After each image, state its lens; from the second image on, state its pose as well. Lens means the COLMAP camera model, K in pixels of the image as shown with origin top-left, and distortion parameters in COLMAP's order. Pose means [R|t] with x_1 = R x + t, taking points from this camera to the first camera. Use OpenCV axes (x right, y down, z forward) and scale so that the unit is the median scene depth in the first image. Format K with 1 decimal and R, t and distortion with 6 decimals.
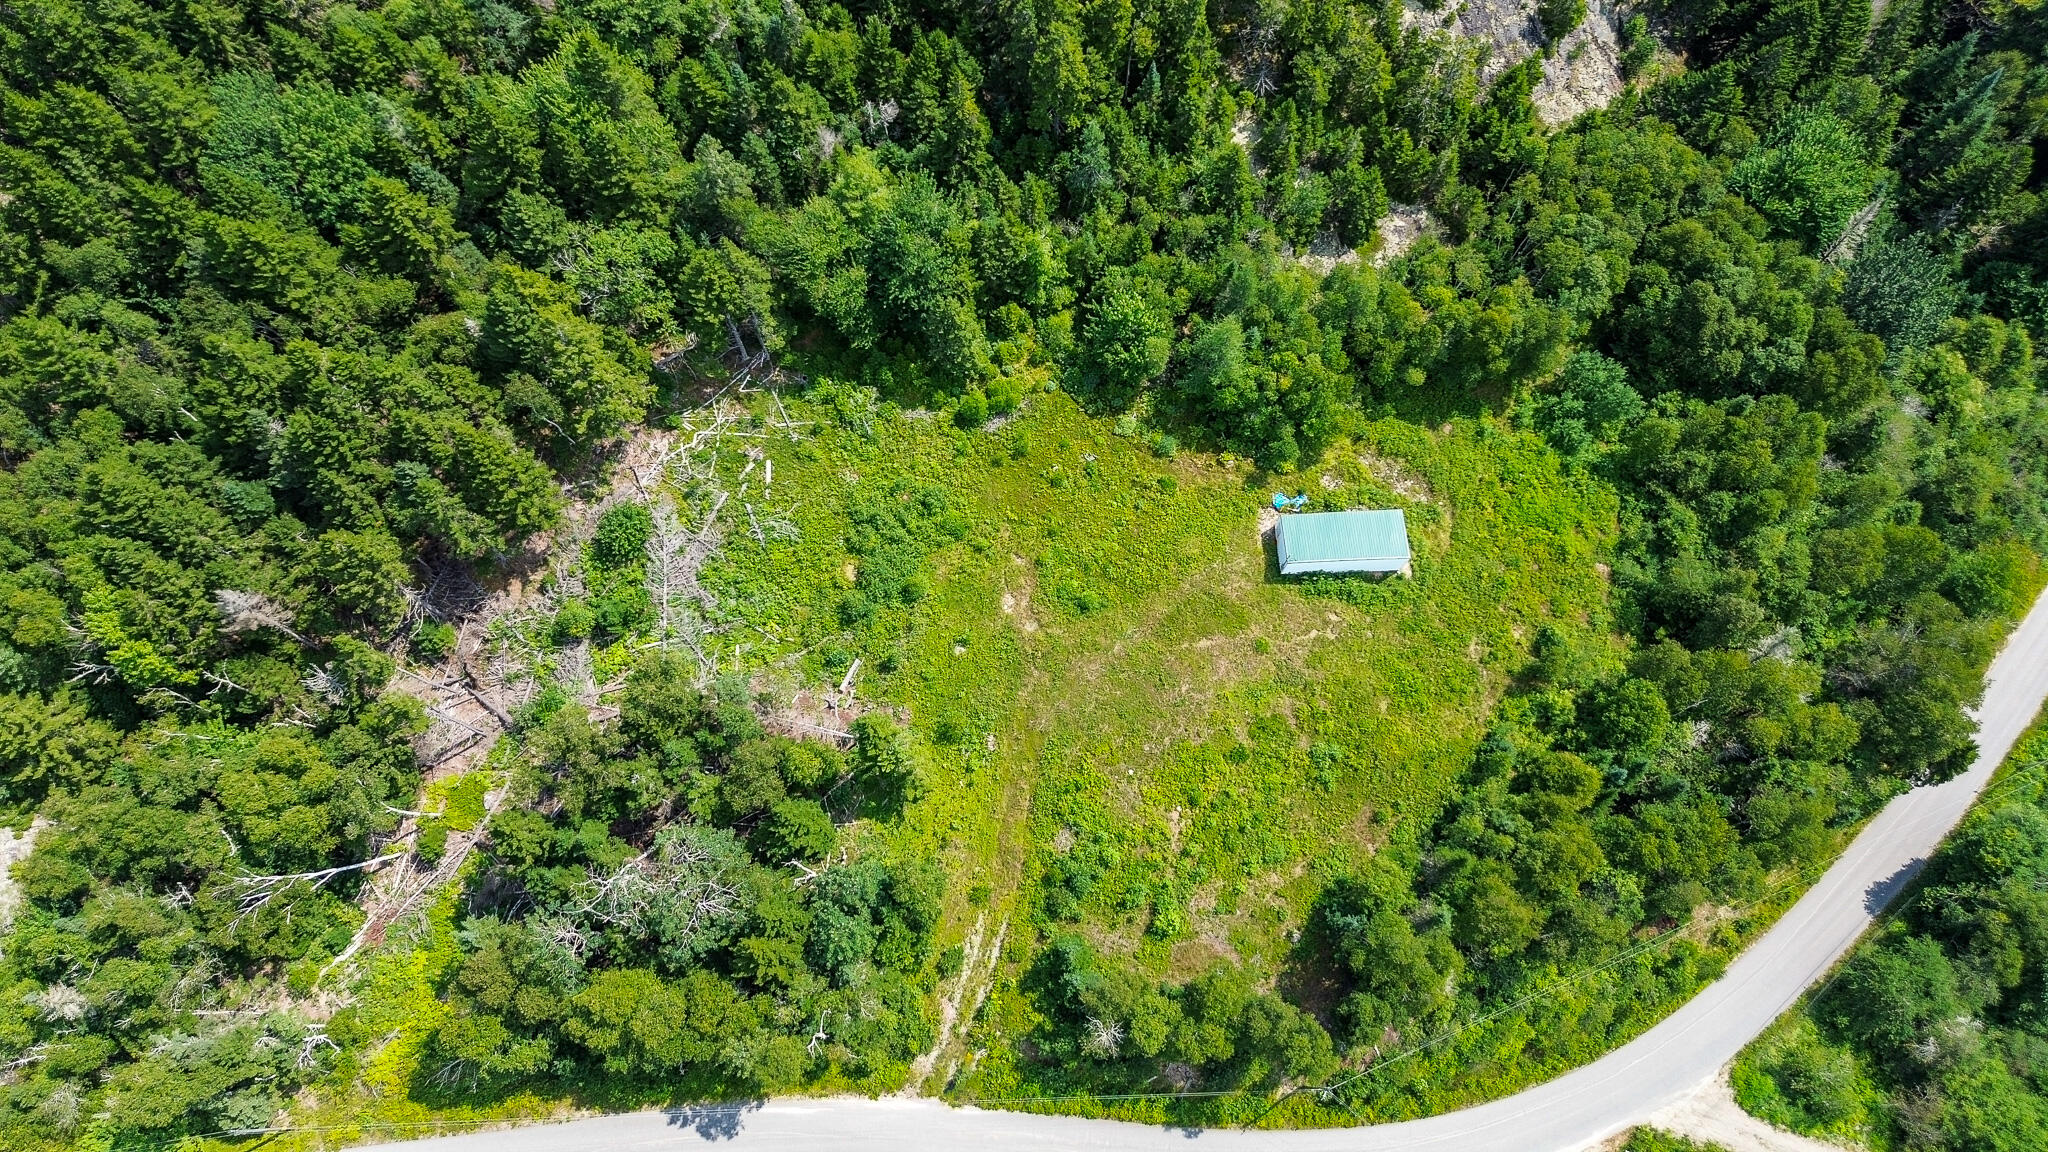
lens RADIAL K [[1455.0, 0, 1024.0], [0, 1455.0, 576.0], [0, 0, 1]] dist [0.056340, -0.057013]
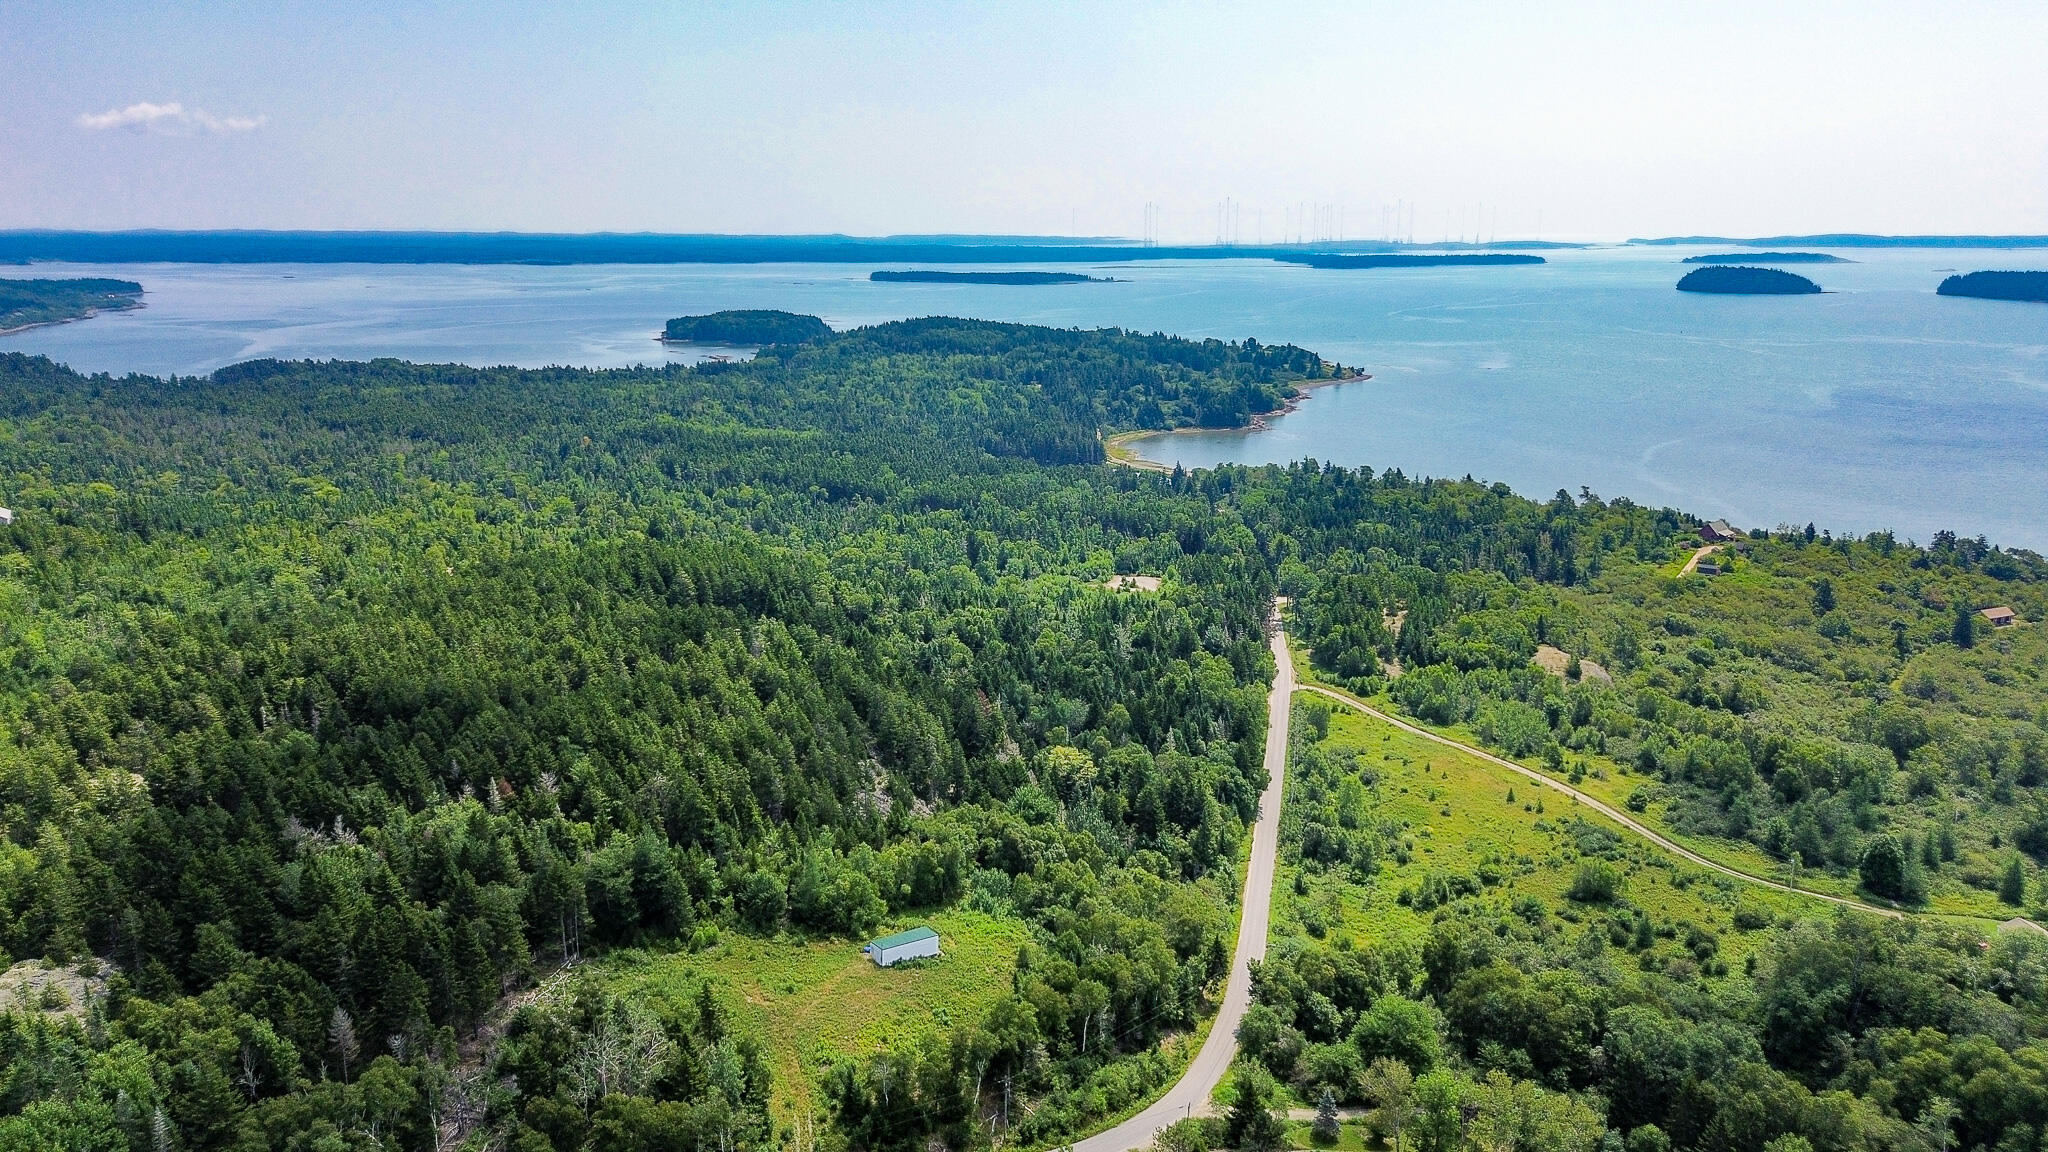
lens RADIAL K [[1455.0, 0, 1024.0], [0, 1455.0, 576.0], [0, 0, 1]] dist [0.056340, -0.057013]
pose [[0.874673, -0.114777, 0.470929, -0.521892], [0.455784, 0.525382, -0.718495, 1.232916], [-0.164950, 0.843090, 0.511851, -0.454241]]
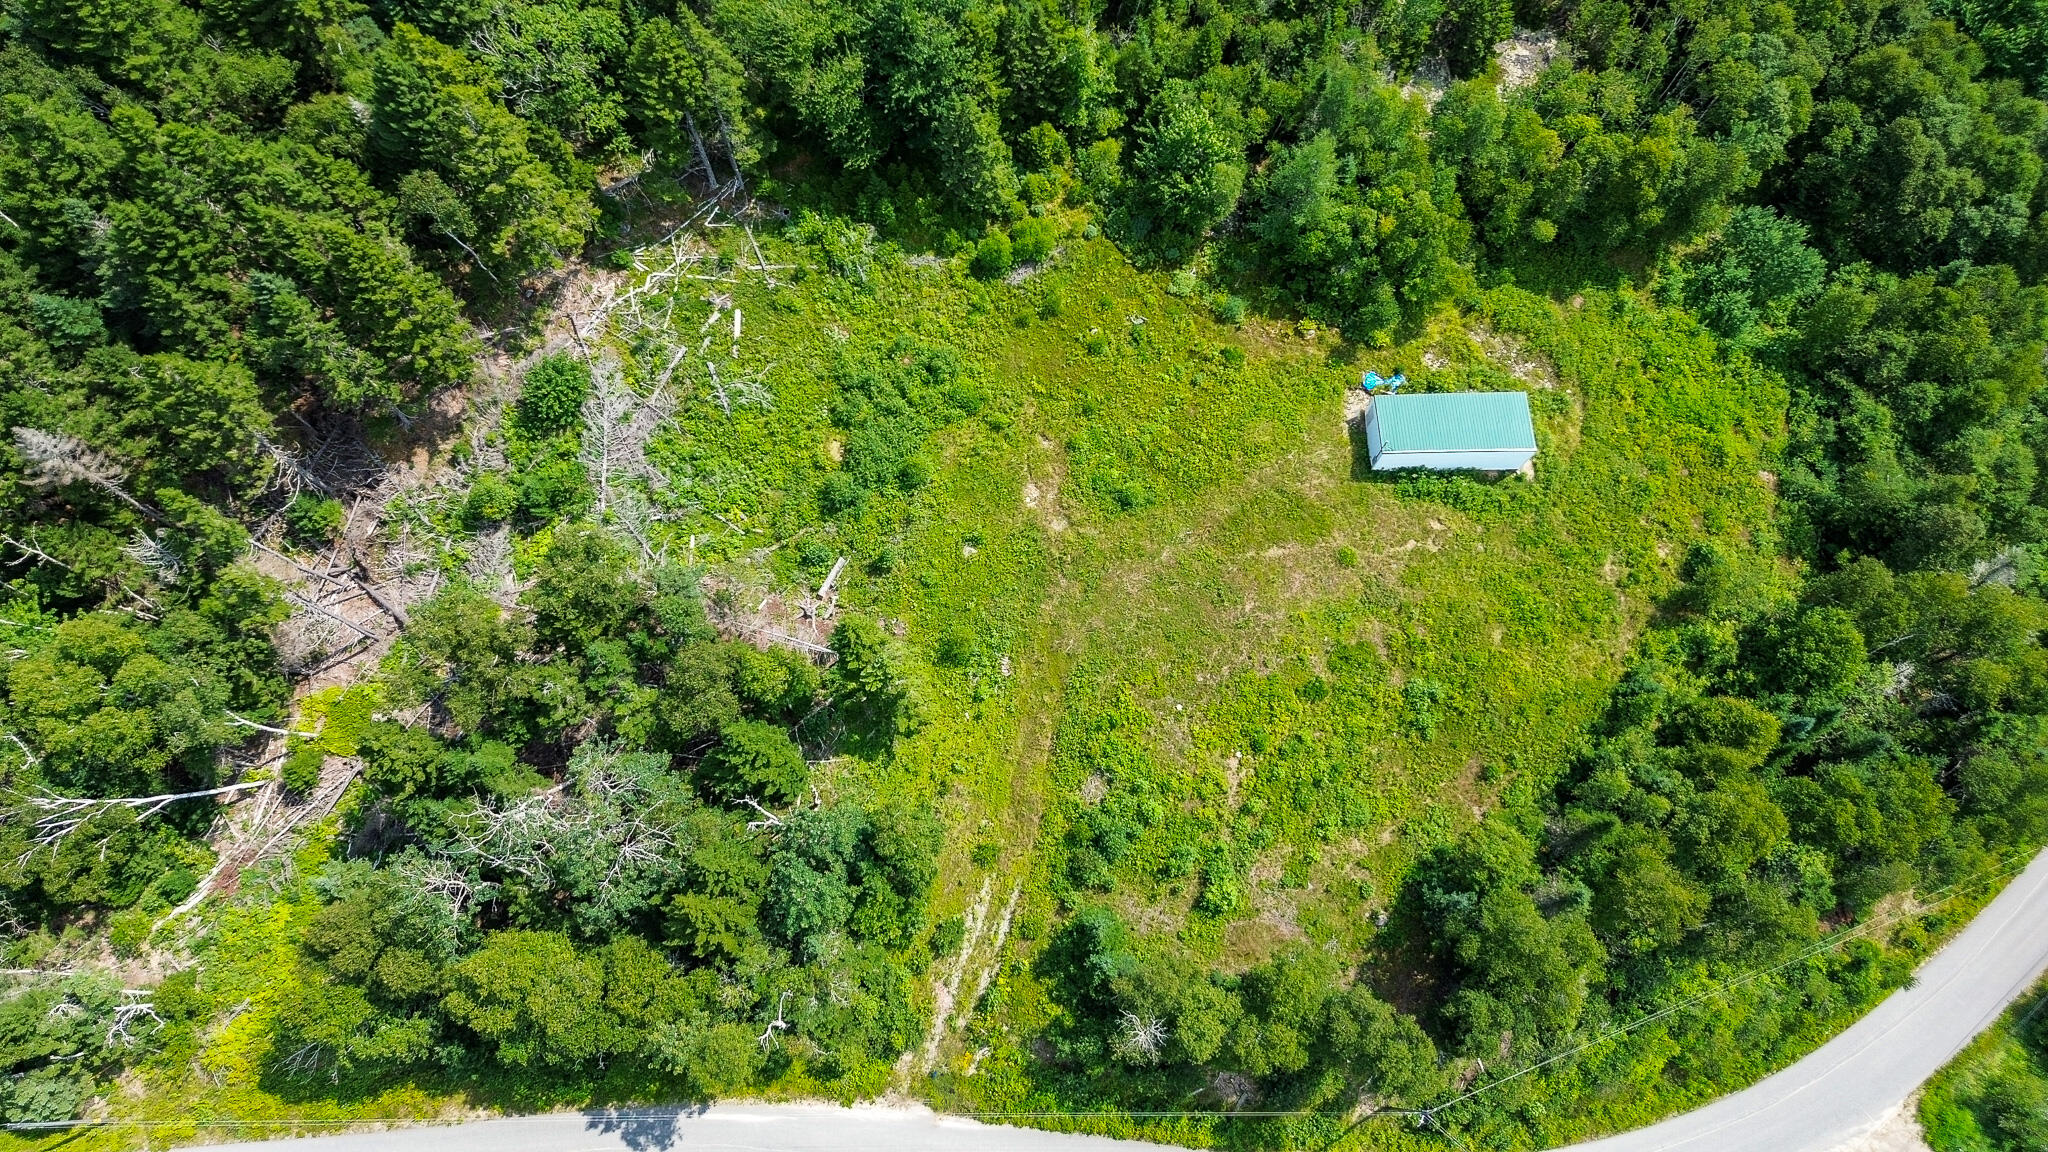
lens RADIAL K [[1455.0, 0, 1024.0], [0, 1455.0, 576.0], [0, 0, 1]] dist [0.056340, -0.057013]
pose [[0.999586, 0.026818, -0.010388, -0.005451], [-0.026805, 0.999640, 0.001434, 0.063857], [0.010422, -0.001155, 0.999945, 0.200354]]
